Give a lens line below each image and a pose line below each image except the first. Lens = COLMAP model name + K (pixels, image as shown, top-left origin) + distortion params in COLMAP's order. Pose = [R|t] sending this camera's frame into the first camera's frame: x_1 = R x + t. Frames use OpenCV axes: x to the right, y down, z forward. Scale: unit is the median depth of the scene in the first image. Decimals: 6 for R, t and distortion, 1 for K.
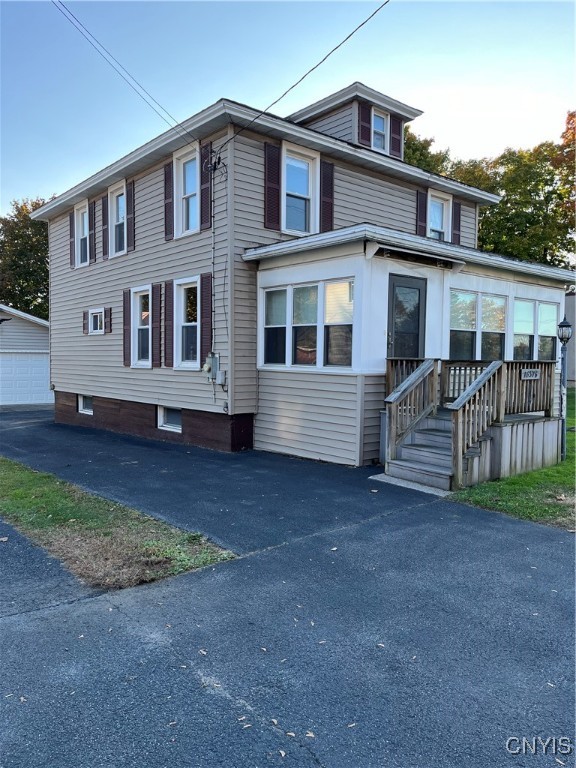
lens RADIAL K [[585.2, 0, 286.4], [0, 585.2, 367.5], [0, 0, 1]] dist [0.061557, 0.000416]
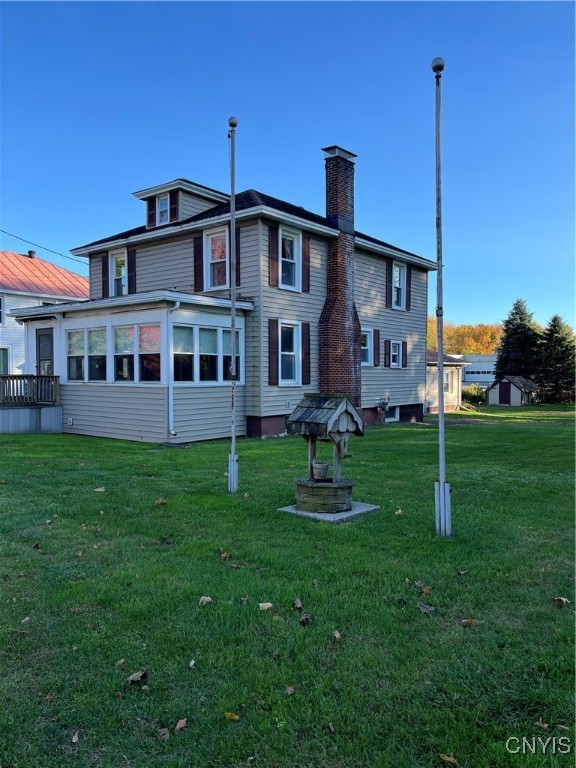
lens RADIAL K [[579.0, 0, 287.8], [0, 579.0, 379.7], [0, 0, 1]] dist [0.045611, -0.066353]
pose [[0.192059, -0.005950, -0.981365, 1.659818], [-0.014934, 0.999848, -0.008985, 0.002846], [0.981270, 0.016382, 0.191941, 1.113690]]
